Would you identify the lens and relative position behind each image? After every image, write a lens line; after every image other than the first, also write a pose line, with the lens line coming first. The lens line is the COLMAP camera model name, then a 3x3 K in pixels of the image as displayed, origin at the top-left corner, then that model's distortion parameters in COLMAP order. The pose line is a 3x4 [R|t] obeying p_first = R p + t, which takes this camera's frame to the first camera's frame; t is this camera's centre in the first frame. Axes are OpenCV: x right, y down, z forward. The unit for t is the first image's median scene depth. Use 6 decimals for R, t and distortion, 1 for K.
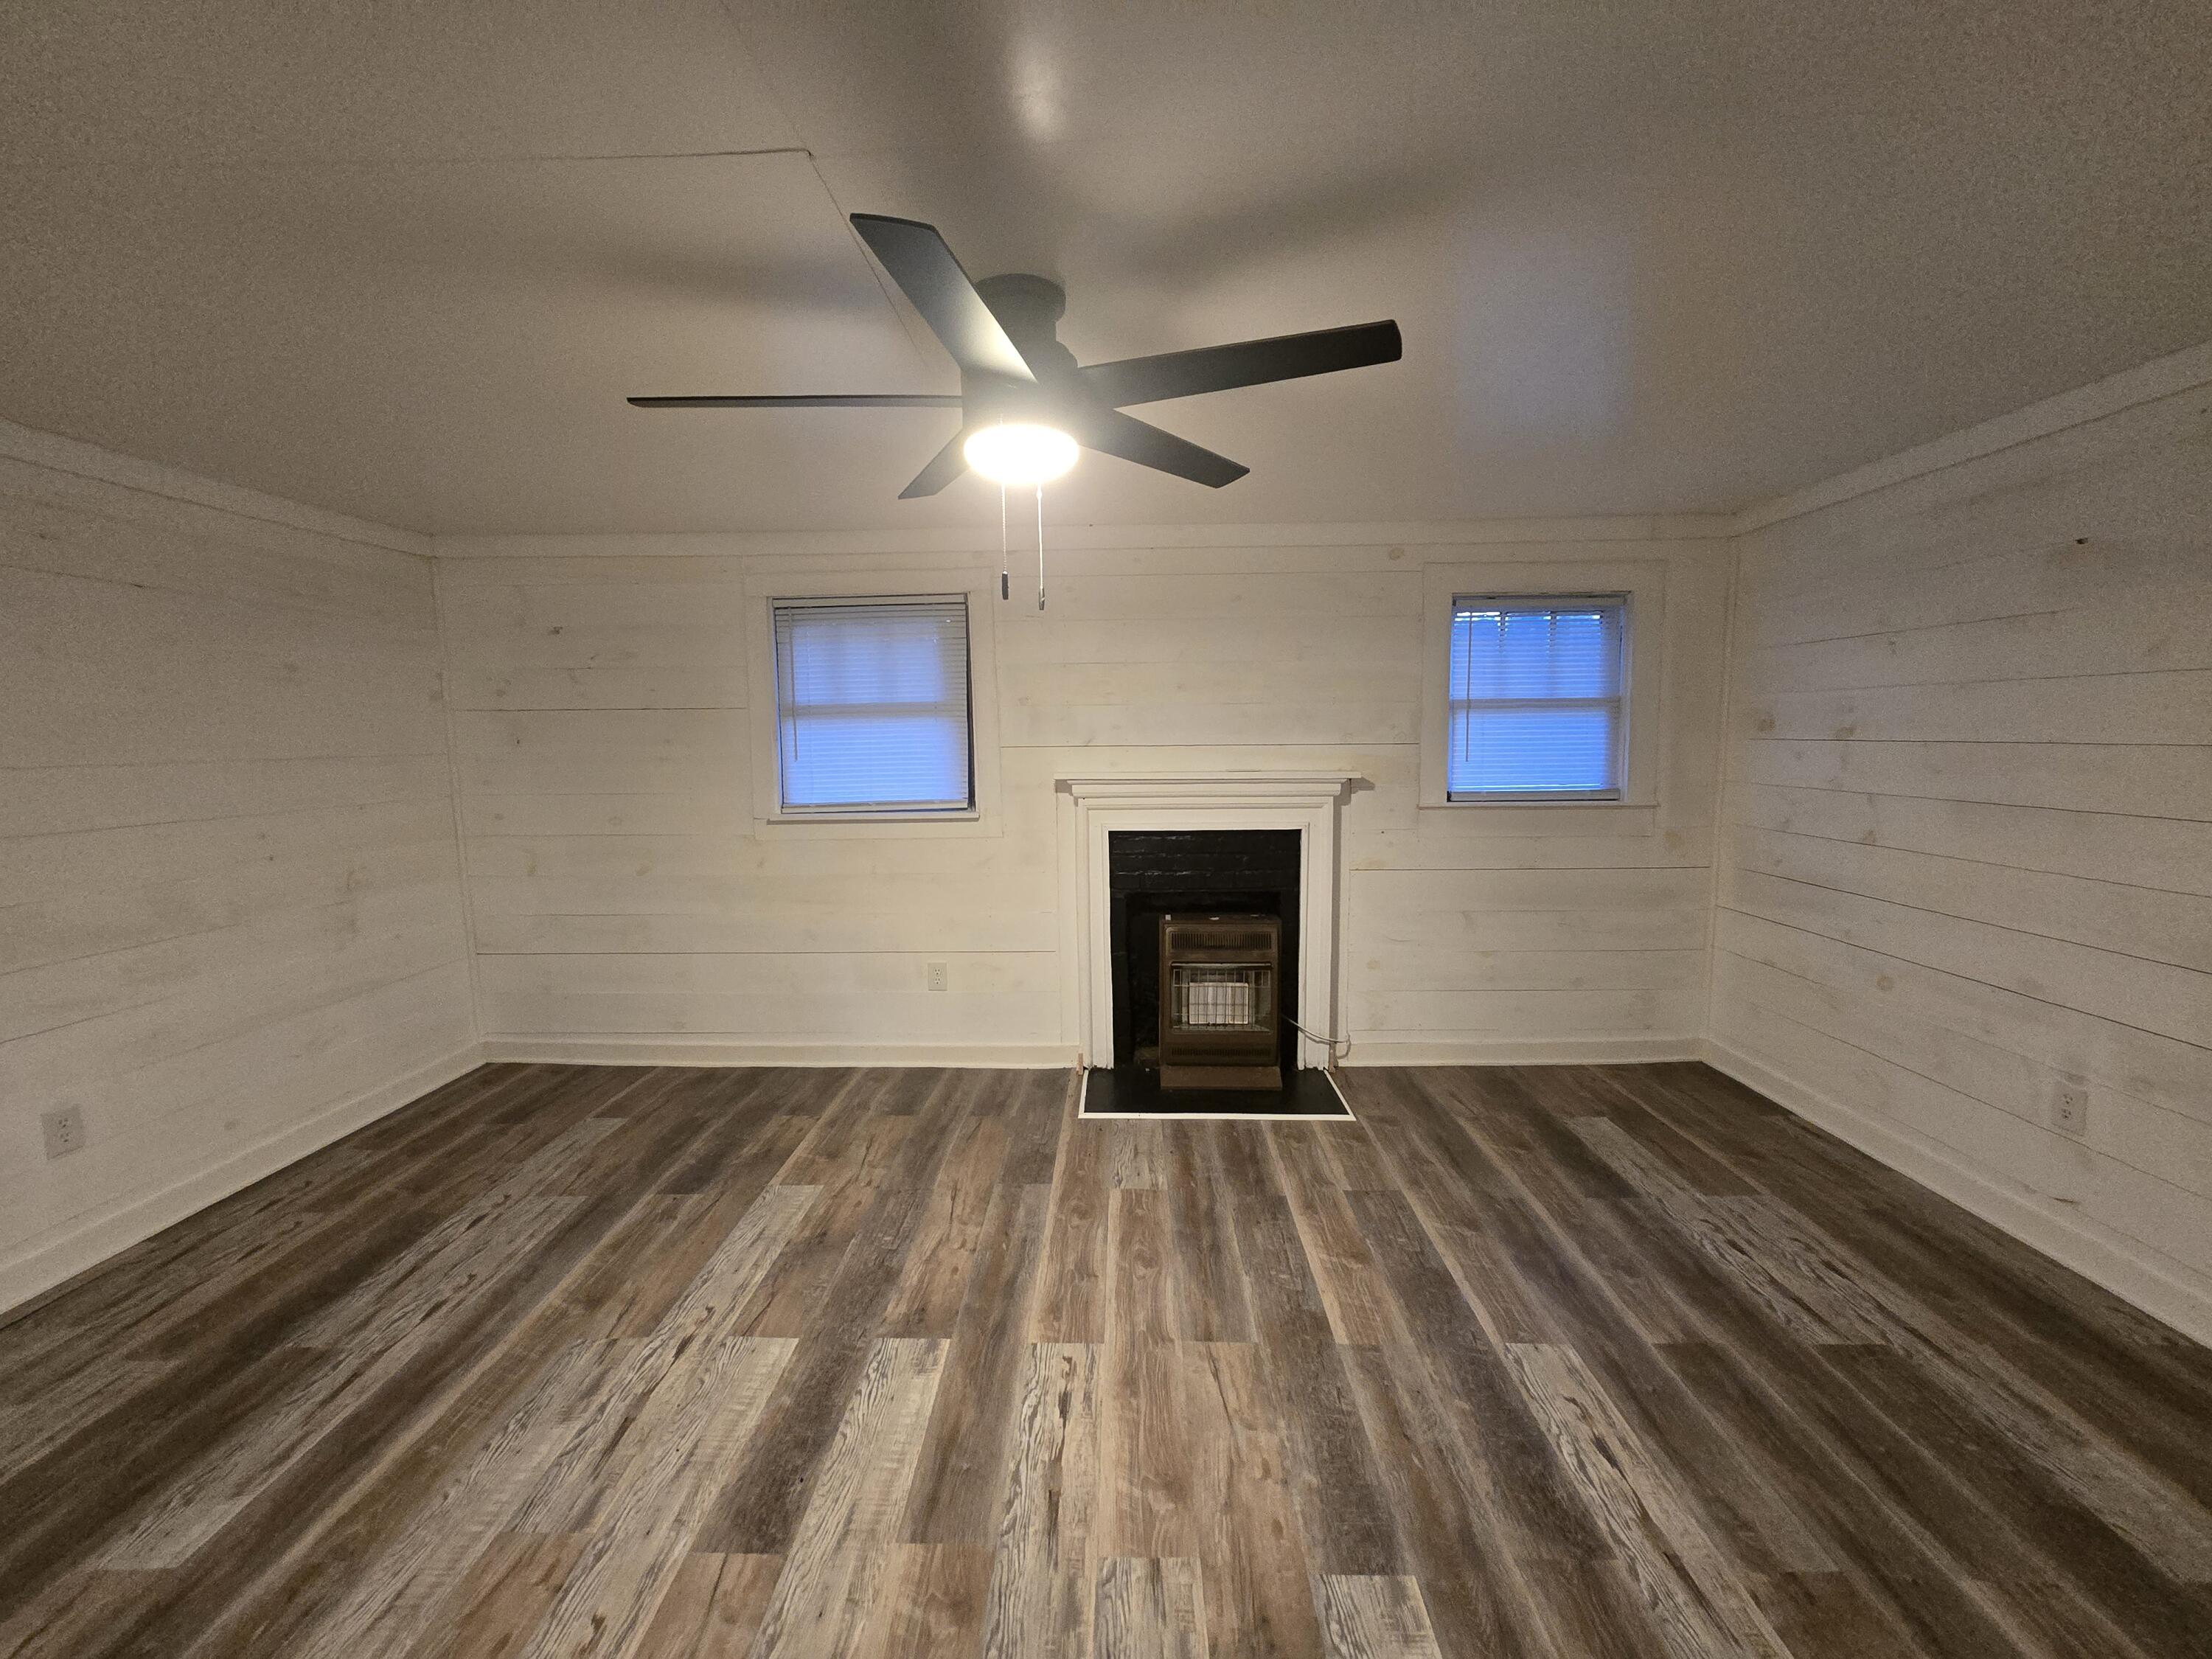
lens RADIAL K [[896.8, 0, 1104.5], [0, 896.8, 830.9], [0, 0, 1]] dist [-0.002632, 0.000293]
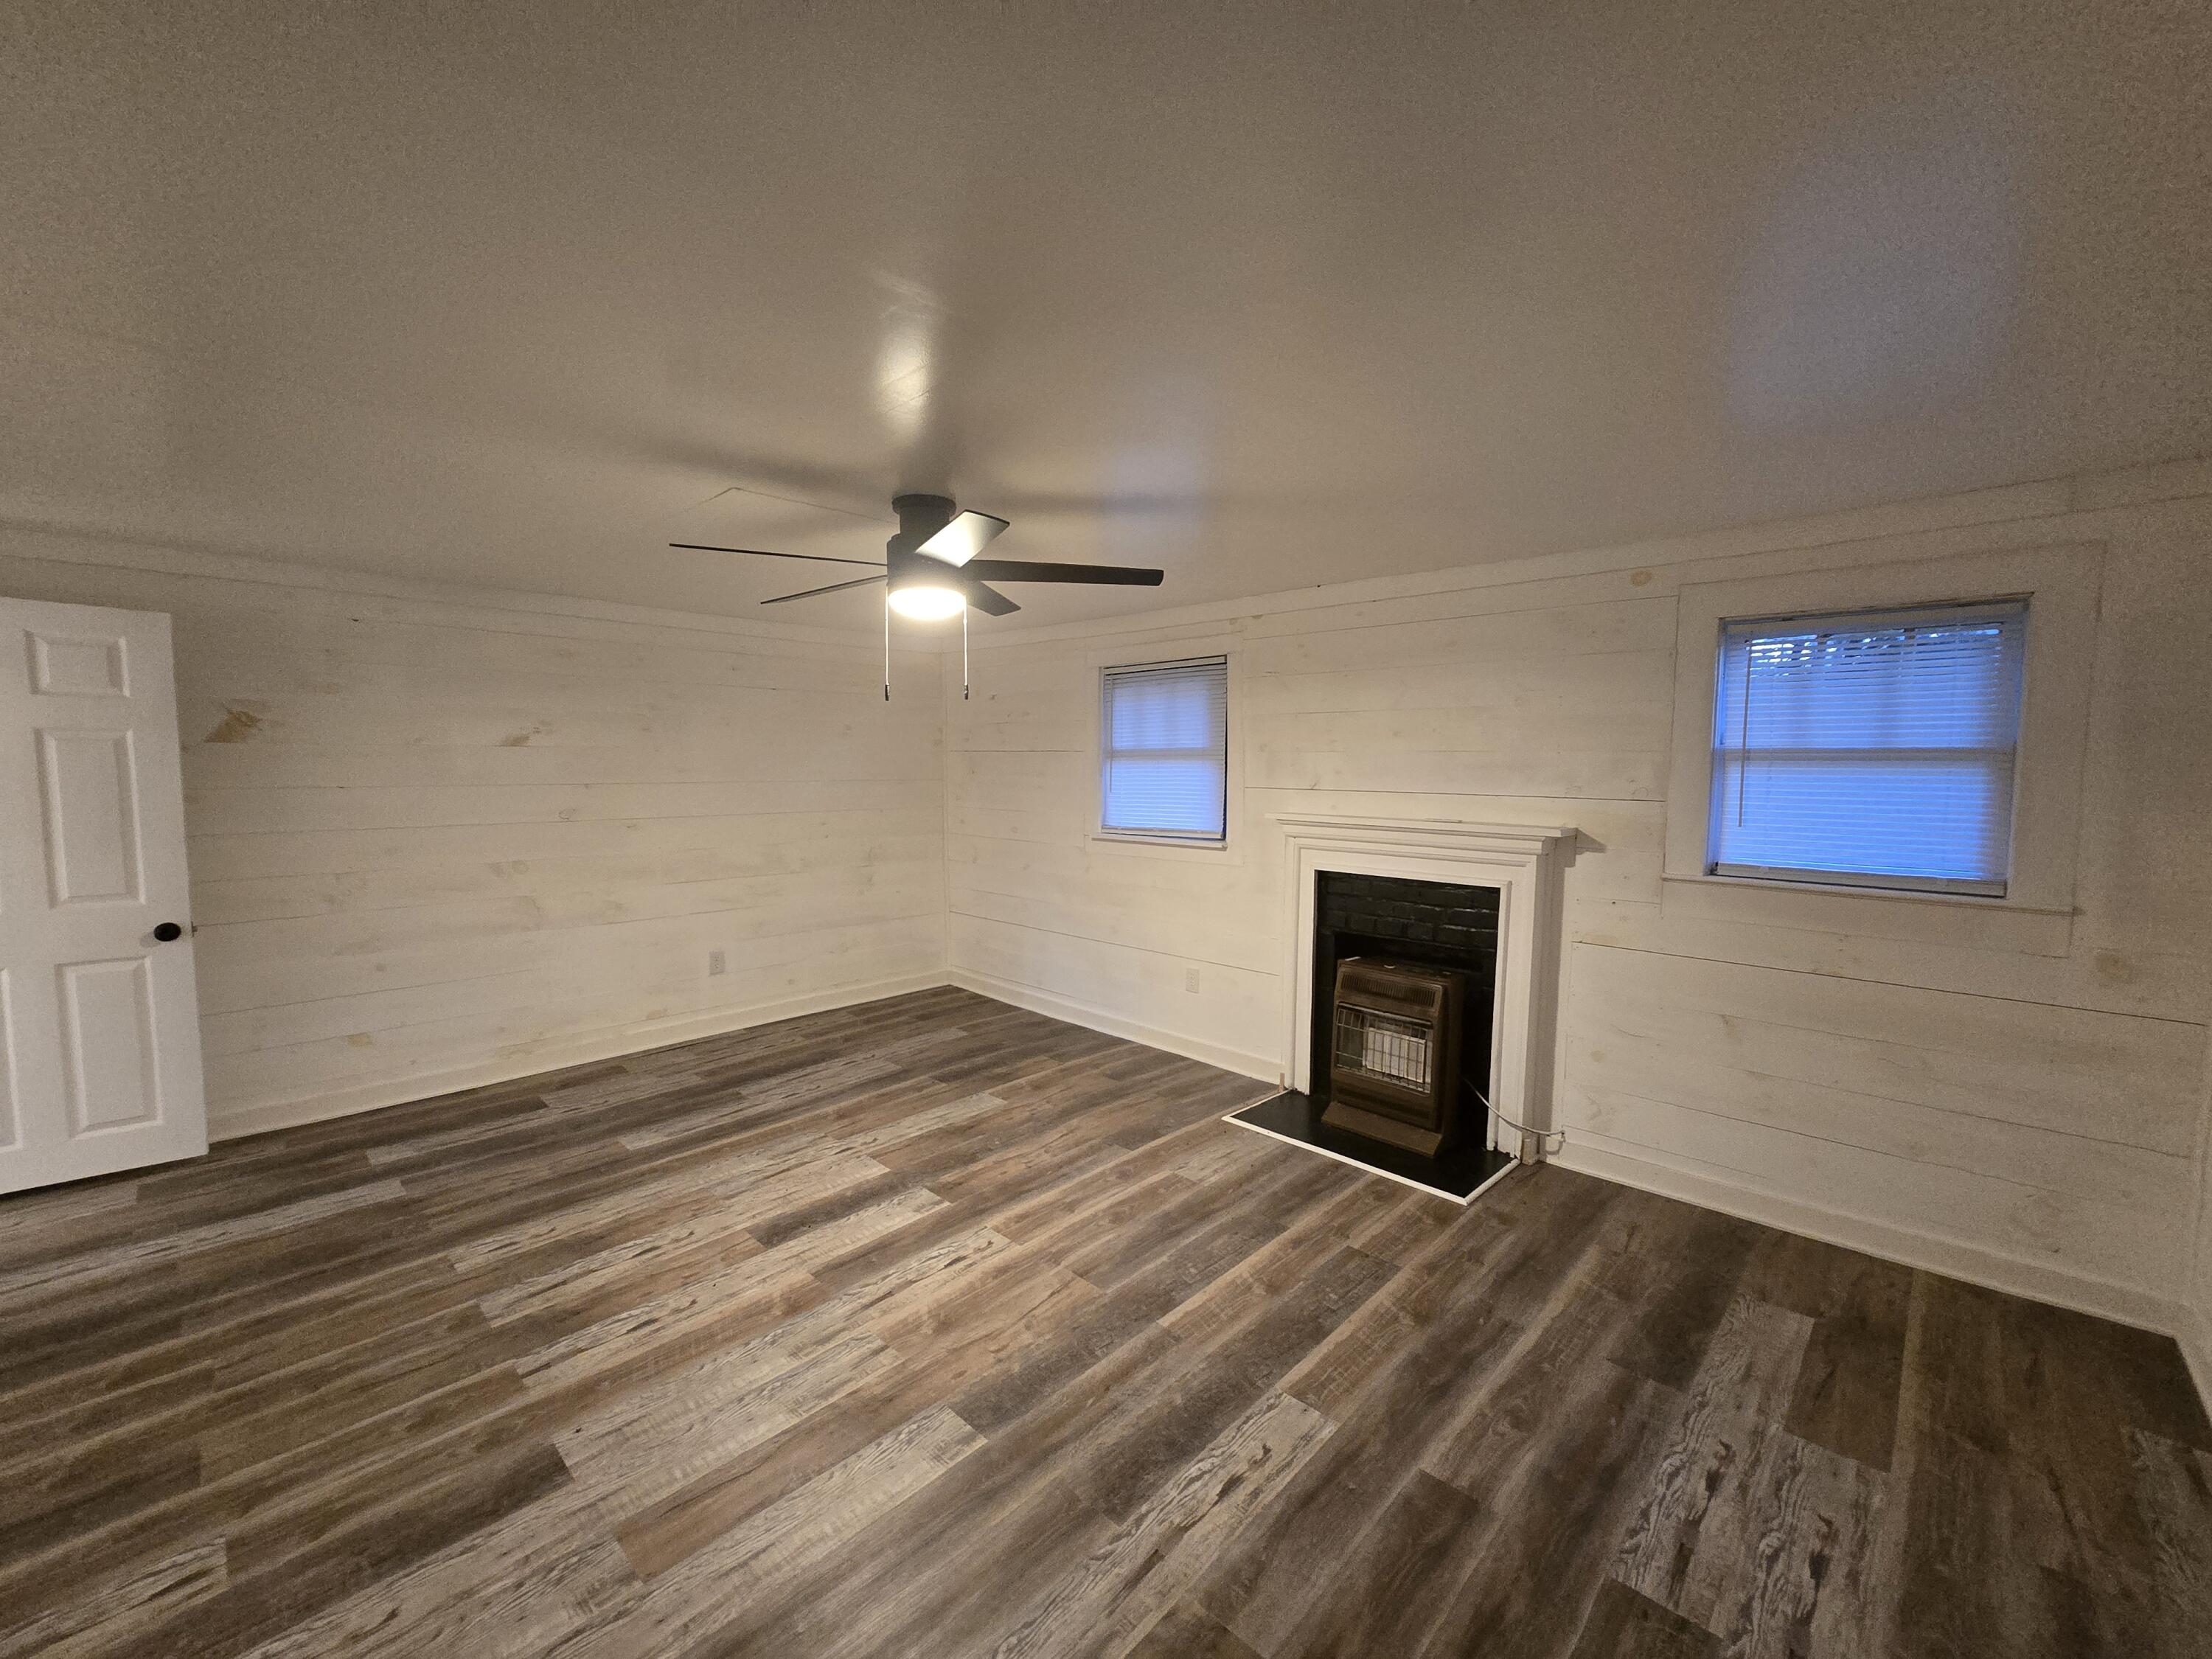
lens RADIAL K [[896.8, 0, 1103.1], [0, 896.8, 829.9], [0, 0, 1]] dist [-0.002632, 0.000293]
pose [[0.741525, 0.066600, -0.667612, 0.698105], [-0.086971, 0.996207, 0.002781, -0.037717], [0.665265, 0.056001, 0.744505, 0.050929]]
